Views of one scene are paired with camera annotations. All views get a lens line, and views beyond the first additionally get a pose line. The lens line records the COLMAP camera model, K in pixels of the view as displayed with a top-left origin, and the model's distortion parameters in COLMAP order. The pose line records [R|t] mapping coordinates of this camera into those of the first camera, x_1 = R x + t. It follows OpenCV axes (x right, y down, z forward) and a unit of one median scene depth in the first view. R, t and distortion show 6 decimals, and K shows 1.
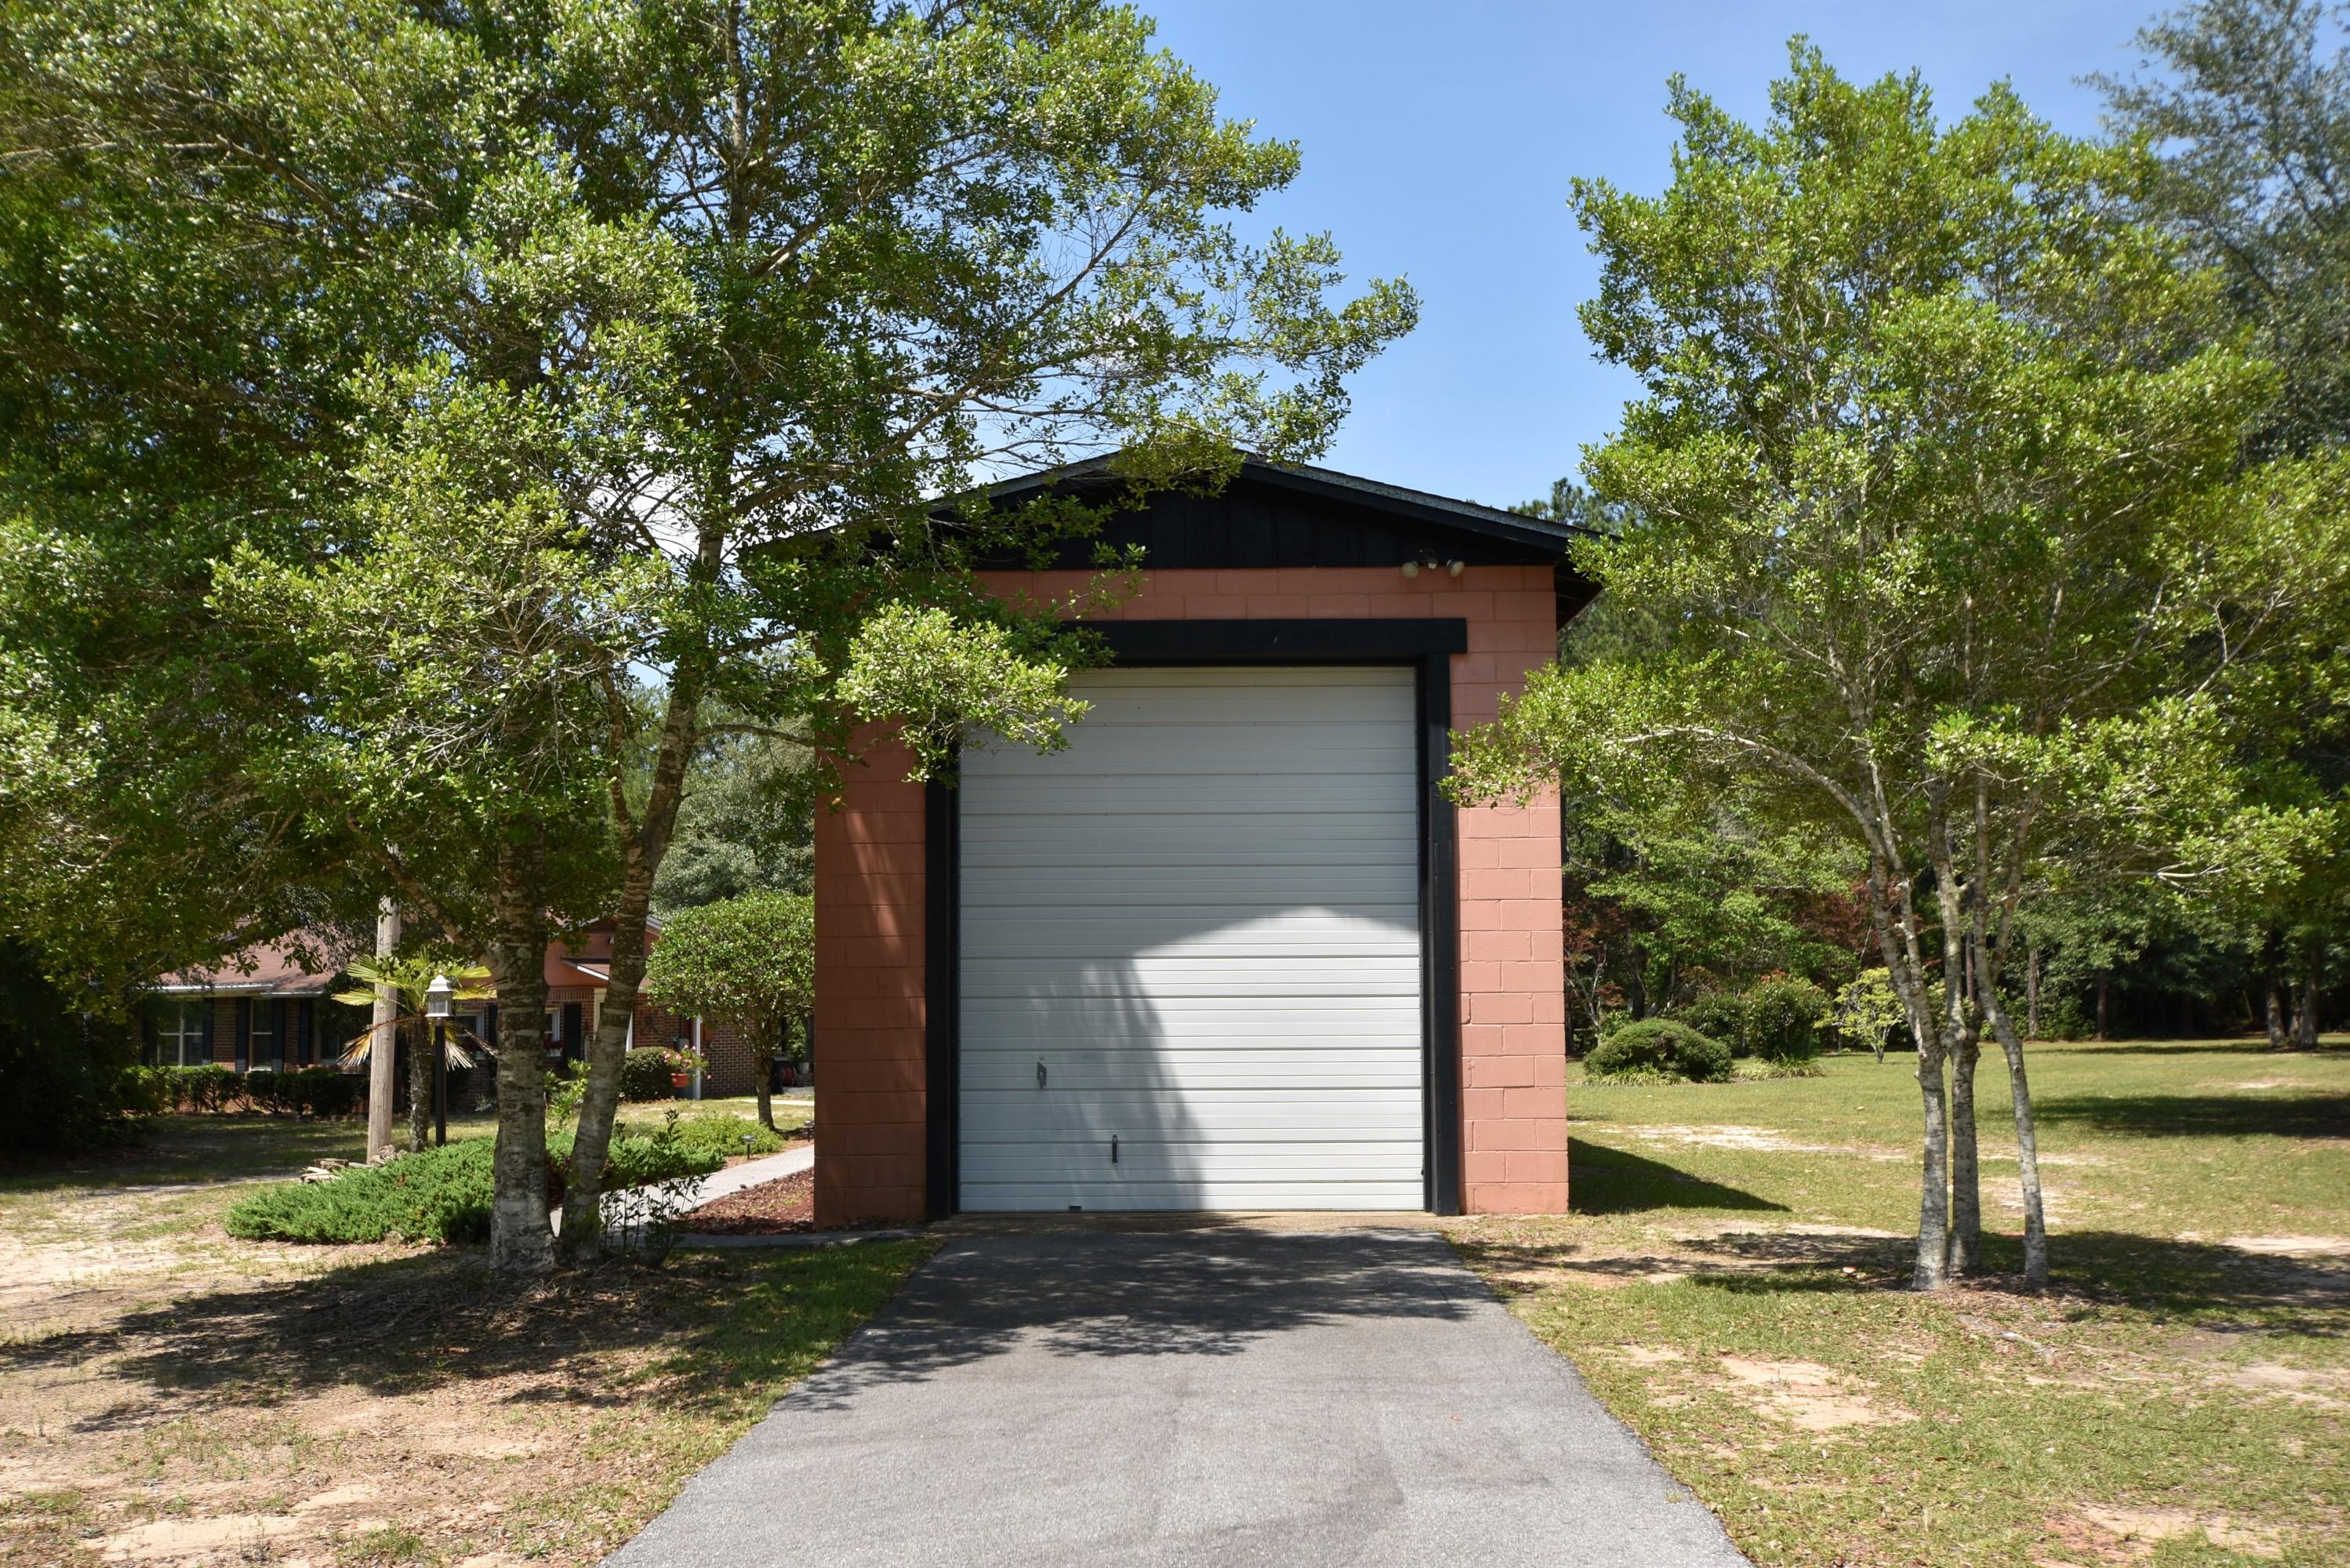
lens RADIAL K [[2454.0, 0, 1173.4], [0, 2454.0, 786.1], [0, 0, 1]] dist [-0.016639, 0.000000]
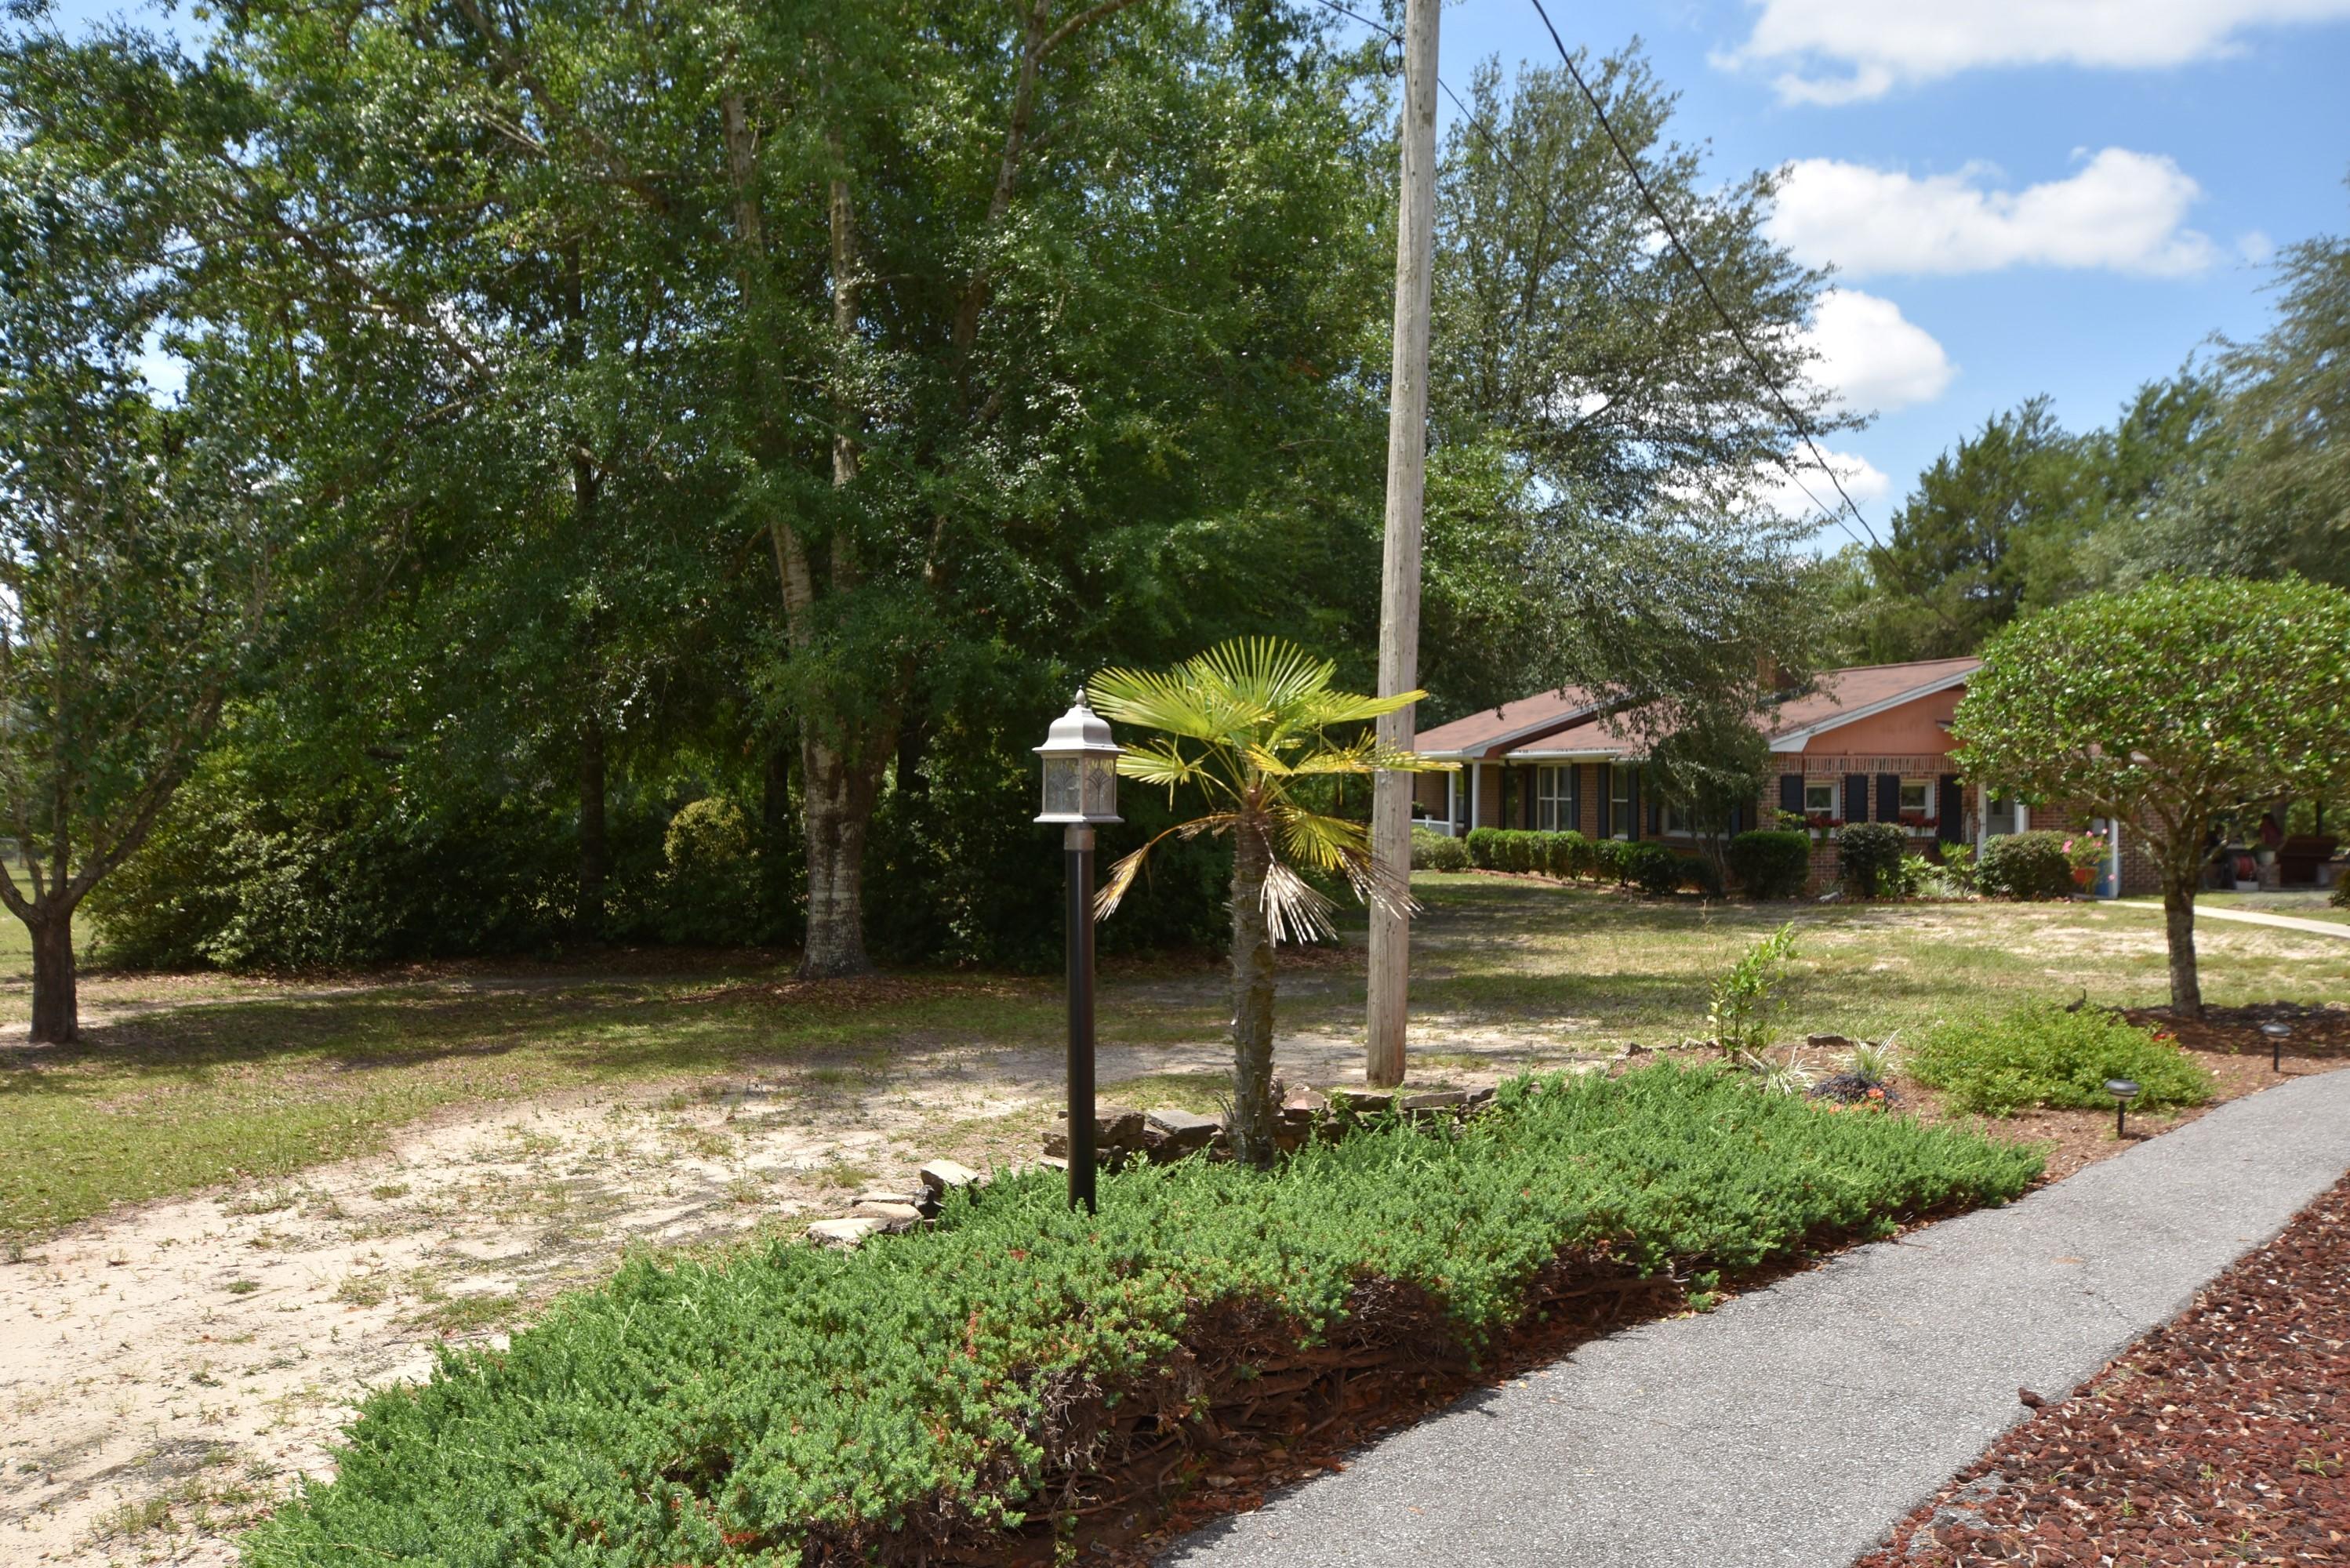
lens RADIAL K [[1882.0, 0, 1173.9], [0, 1882.0, 793.0], [0, 0, 1]] dist [0.003678, 0.001279]
pose [[0.778571, 0.020293, -0.627229, -0.052052], [0.043681, 0.995301, 0.086422, 0.029784], [0.626035, -0.094683, 0.774026, 0.355255]]
